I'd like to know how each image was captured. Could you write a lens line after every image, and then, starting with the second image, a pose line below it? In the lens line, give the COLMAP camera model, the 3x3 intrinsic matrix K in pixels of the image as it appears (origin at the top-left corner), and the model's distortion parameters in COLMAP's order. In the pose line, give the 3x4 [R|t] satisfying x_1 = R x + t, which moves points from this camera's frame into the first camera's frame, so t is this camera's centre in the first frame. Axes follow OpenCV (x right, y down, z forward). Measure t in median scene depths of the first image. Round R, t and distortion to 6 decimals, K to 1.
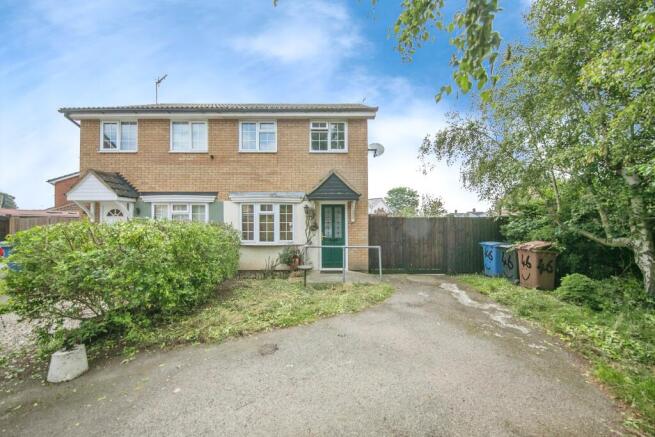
lens RADIAL K [[224.1, 0, 327.5], [0, 224.1, 218.5], [0, 0, 1]] dist [0.006937, -0.004794]
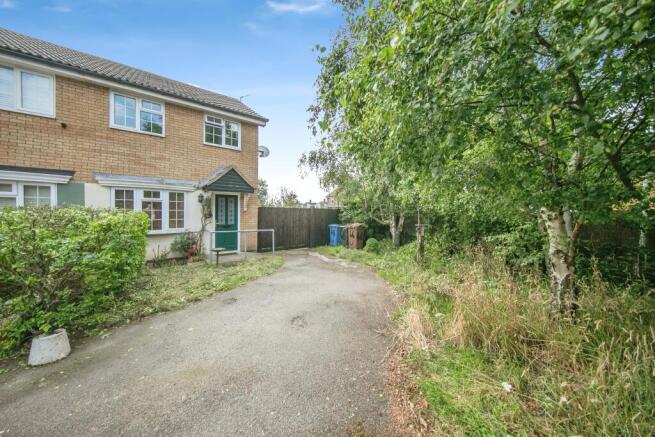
lens RADIAL K [[224.1, 0, 327.5], [0, 224.1, 218.5], [0, 0, 1]] dist [0.006937, -0.004794]
pose [[0.784913, -0.008784, 0.619544, -0.281473], [-0.025057, 0.998632, 0.045904, -0.008942], [-0.619099, -0.051555, 0.783619, -0.202891]]
